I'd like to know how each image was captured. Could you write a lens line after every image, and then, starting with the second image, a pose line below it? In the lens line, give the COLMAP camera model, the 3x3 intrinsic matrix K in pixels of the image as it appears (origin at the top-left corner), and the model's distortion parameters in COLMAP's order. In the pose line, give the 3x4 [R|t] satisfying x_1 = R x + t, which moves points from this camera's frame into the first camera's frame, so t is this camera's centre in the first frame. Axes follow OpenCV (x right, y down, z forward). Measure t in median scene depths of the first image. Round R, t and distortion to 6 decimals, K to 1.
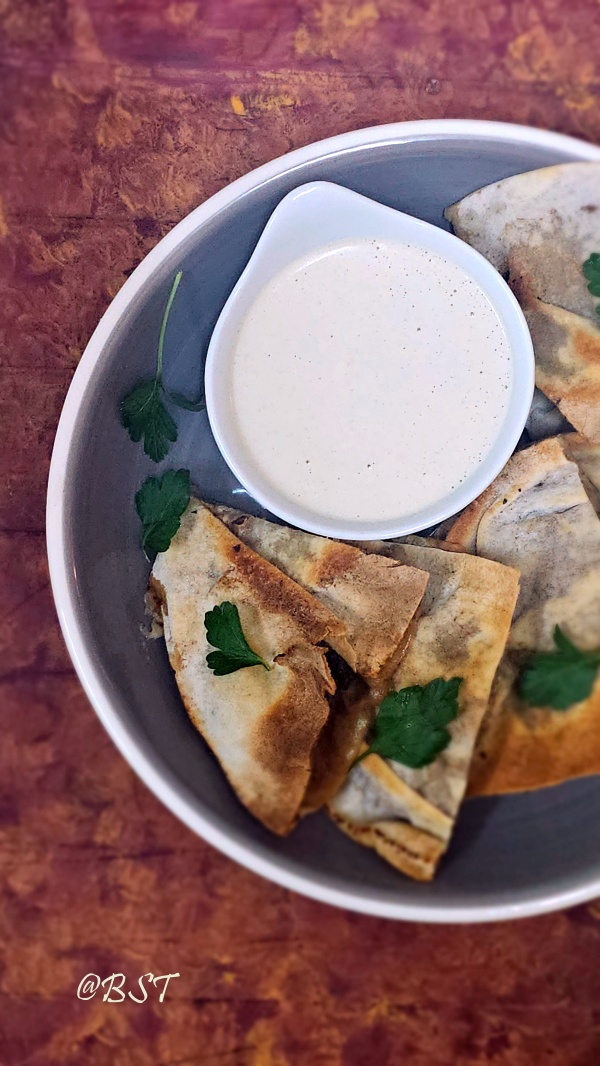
lens RADIAL K [[1506.4, 0, 298.7], [0, 1506.4, 534.8], [0, 0, 1]] dist [0.066989, 0.000000]
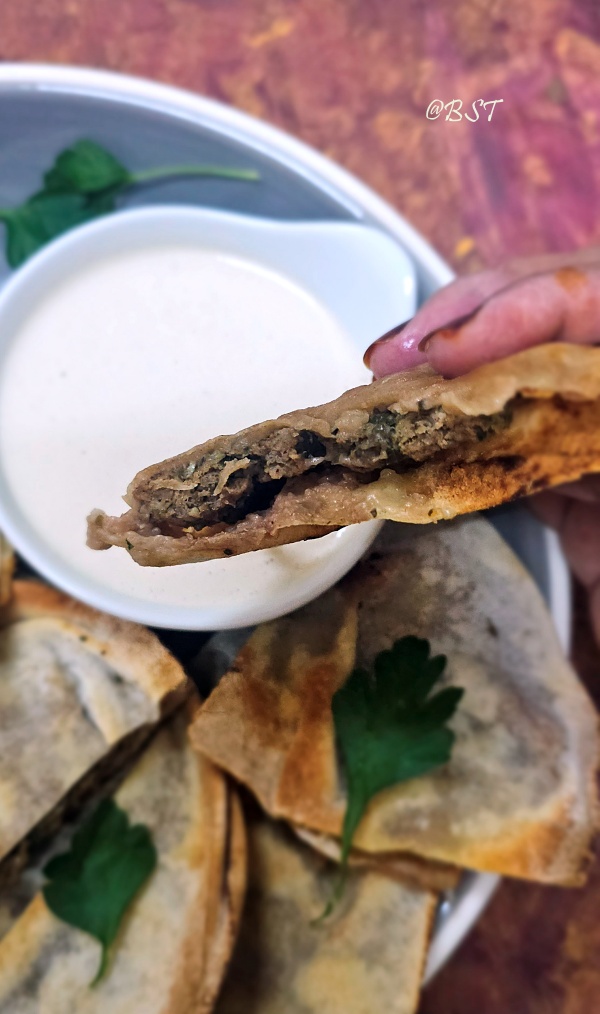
lens RADIAL K [[987.4, 0, 296.4], [0, 987.4, 509.3], [0, 0, 1]] dist [0.028013, 0.000000]
pose [[0.291680, 0.942648, -0.162292, 0.174841], [-0.950381, 0.266420, -0.160613, -0.056233], [-0.108164, 0.201087, 0.973583, 0.486122]]
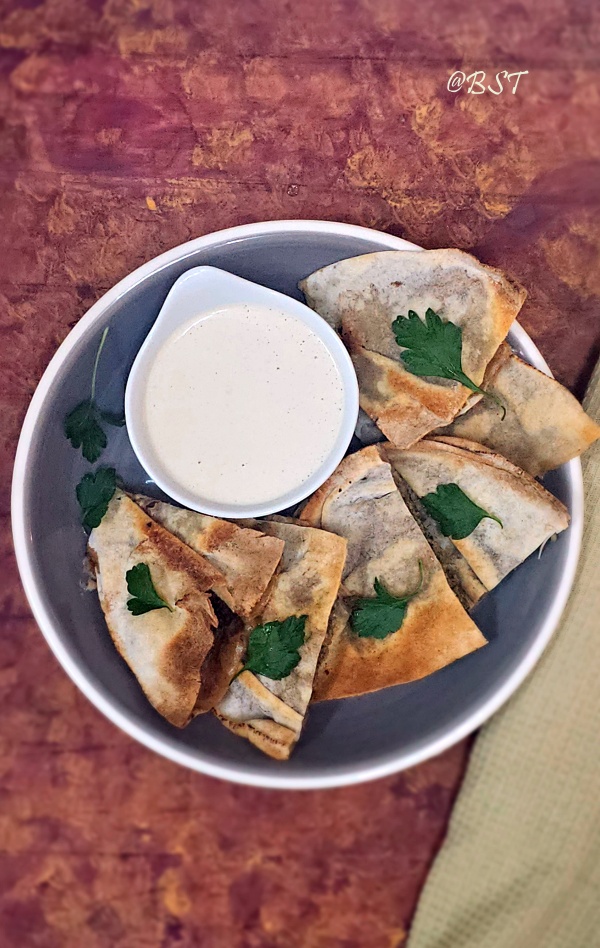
lens RADIAL K [[1492.2, 0, 298.9], [0, 1492.2, 503.9], [0, 0, 1]] dist [0.098047, 0.000000]
pose [[0.999643, -0.004209, 0.026402, 0.058337], [0.004566, 0.999899, -0.013477, 0.008527], [-0.026342, 0.013593, 0.999561, -0.369544]]
